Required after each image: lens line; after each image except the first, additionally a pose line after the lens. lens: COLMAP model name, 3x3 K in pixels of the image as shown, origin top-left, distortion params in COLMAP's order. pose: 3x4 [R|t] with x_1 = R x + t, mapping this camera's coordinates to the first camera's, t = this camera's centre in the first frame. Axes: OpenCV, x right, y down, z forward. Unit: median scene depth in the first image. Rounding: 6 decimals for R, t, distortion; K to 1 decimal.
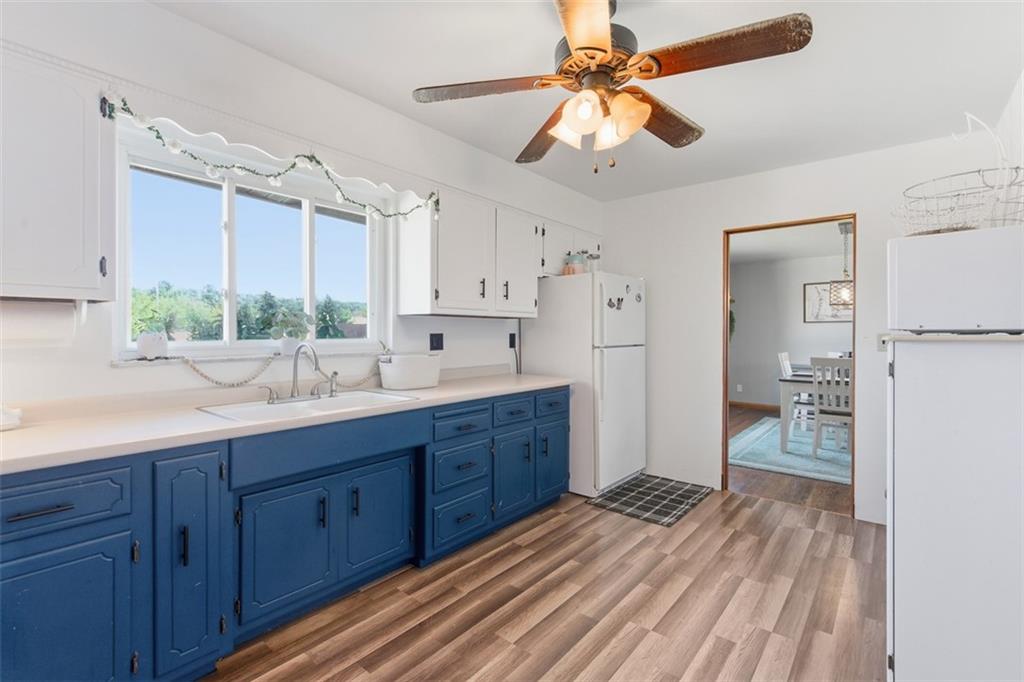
lens RADIAL K [[469.0, 0, 522.3], [0, 469.0, 337.9], [0, 0, 1]] dist [0.045041, 0.000264]
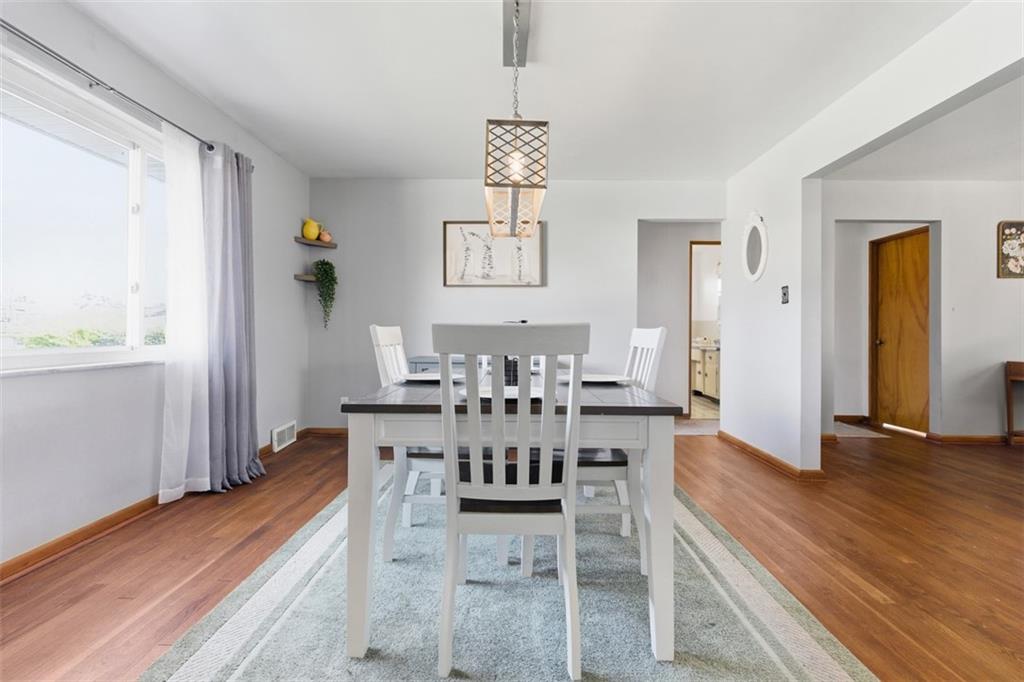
lens RADIAL K [[486.0, 0, 512.0], [0, 486.0, 341.0], [0, 0, 1]] dist [-0.016317, 0.000648]
pose [[0.797885, -0.002226, 0.602806, 0.434277], [-0.000608, 0.999990, 0.004497, 0.047723], [-0.602810, -0.003955, 0.797875, 0.689168]]
